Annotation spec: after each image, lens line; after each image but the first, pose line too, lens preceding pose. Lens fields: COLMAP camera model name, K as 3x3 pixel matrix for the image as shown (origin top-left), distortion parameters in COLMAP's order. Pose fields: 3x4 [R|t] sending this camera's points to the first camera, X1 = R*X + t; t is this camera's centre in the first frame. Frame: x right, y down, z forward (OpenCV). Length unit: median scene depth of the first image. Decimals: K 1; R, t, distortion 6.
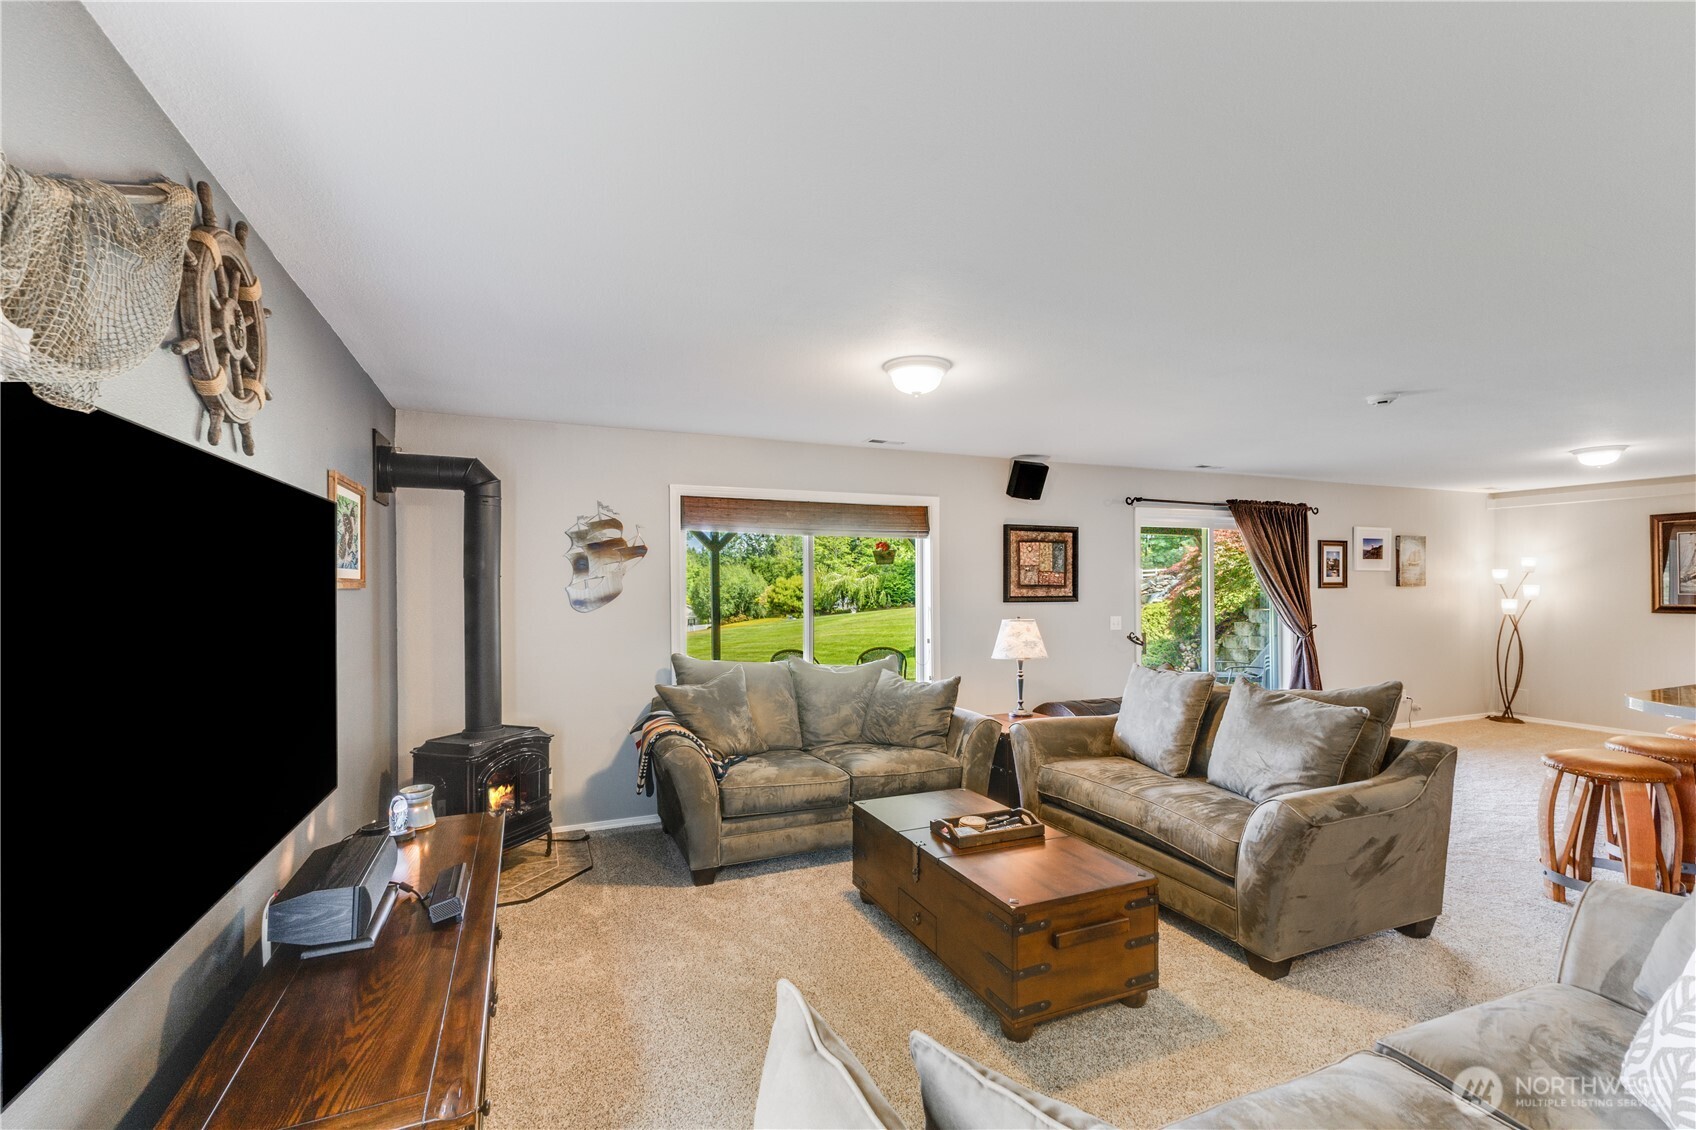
lens RADIAL K [[735.8, 0, 861.5], [0, 735.8, 581.8], [0, 0, 1]] dist [0.006363, -0.001371]
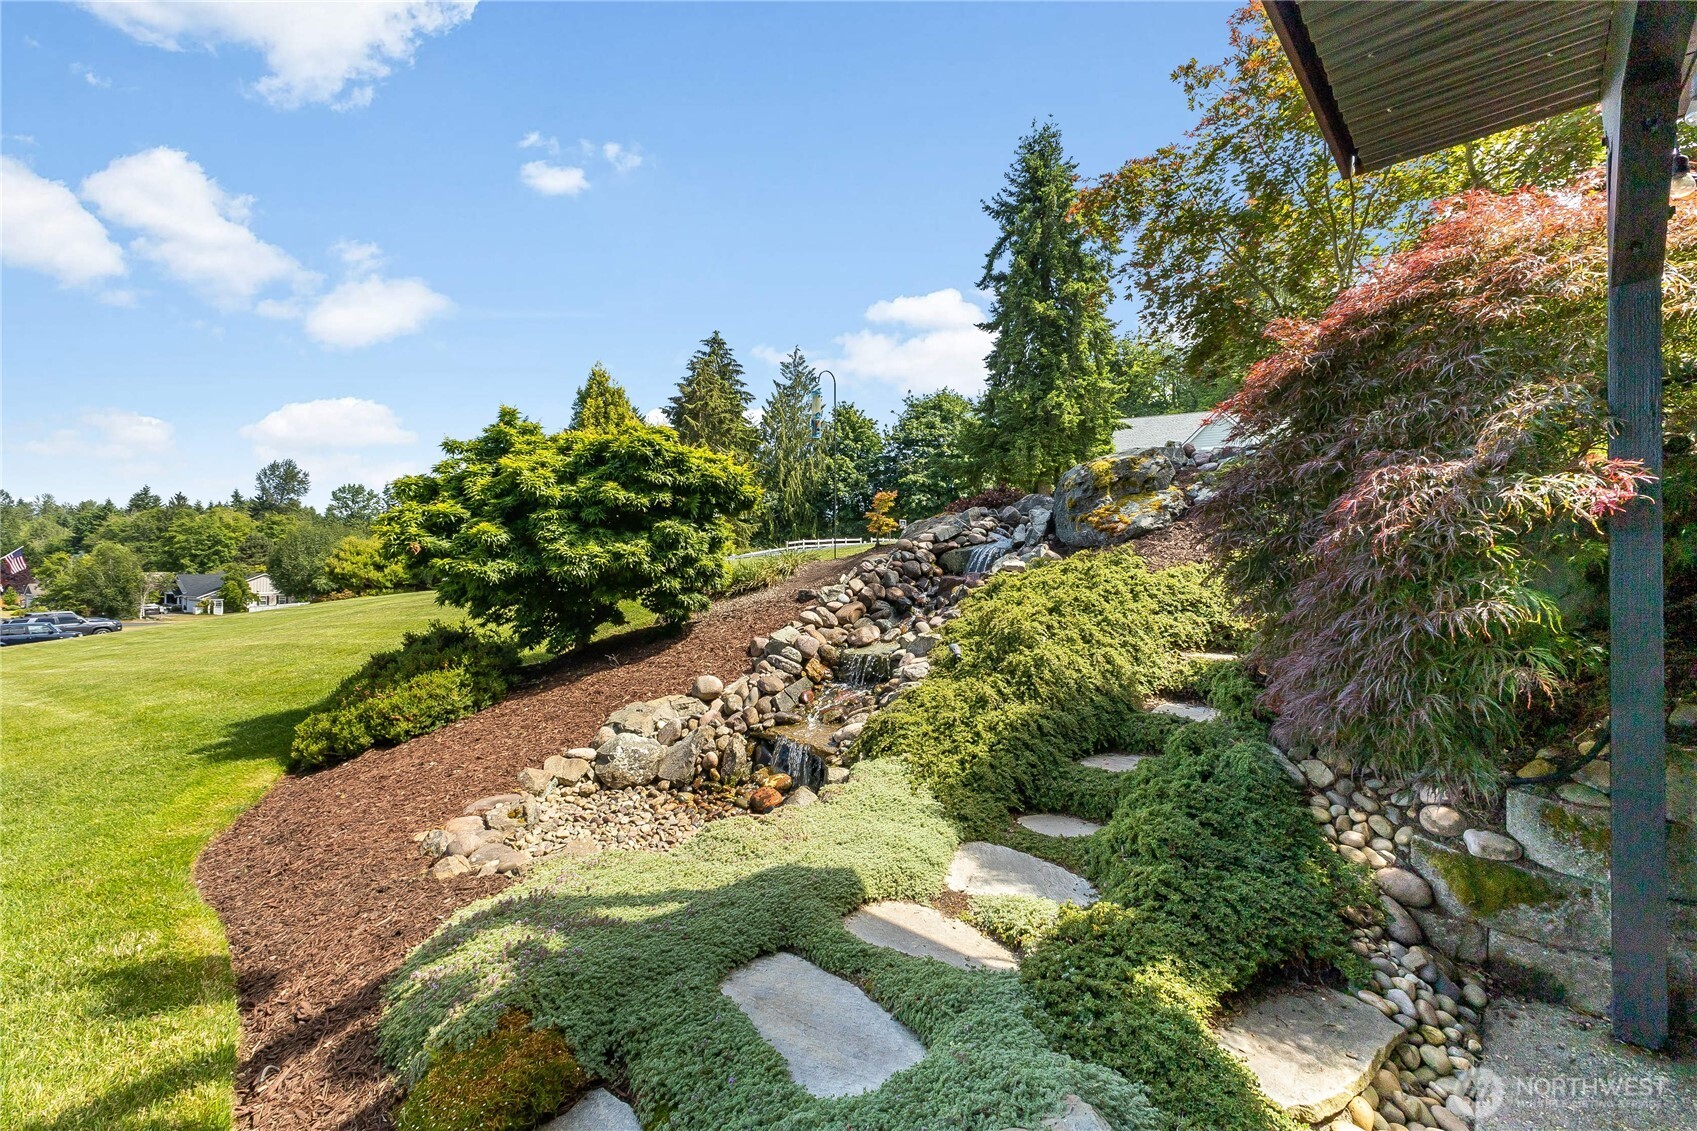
lens RADIAL K [[736.2, 0, 874.3], [0, 736.2, 538.6], [0, 0, 1]] dist [0.006363, -0.001371]
pose [[0.908794, 0.016846, 0.416905, 0.409526], [-0.009300, 0.999754, -0.020124, 0.045355], [-0.417141, 0.014411, 0.908728, 1.472385]]
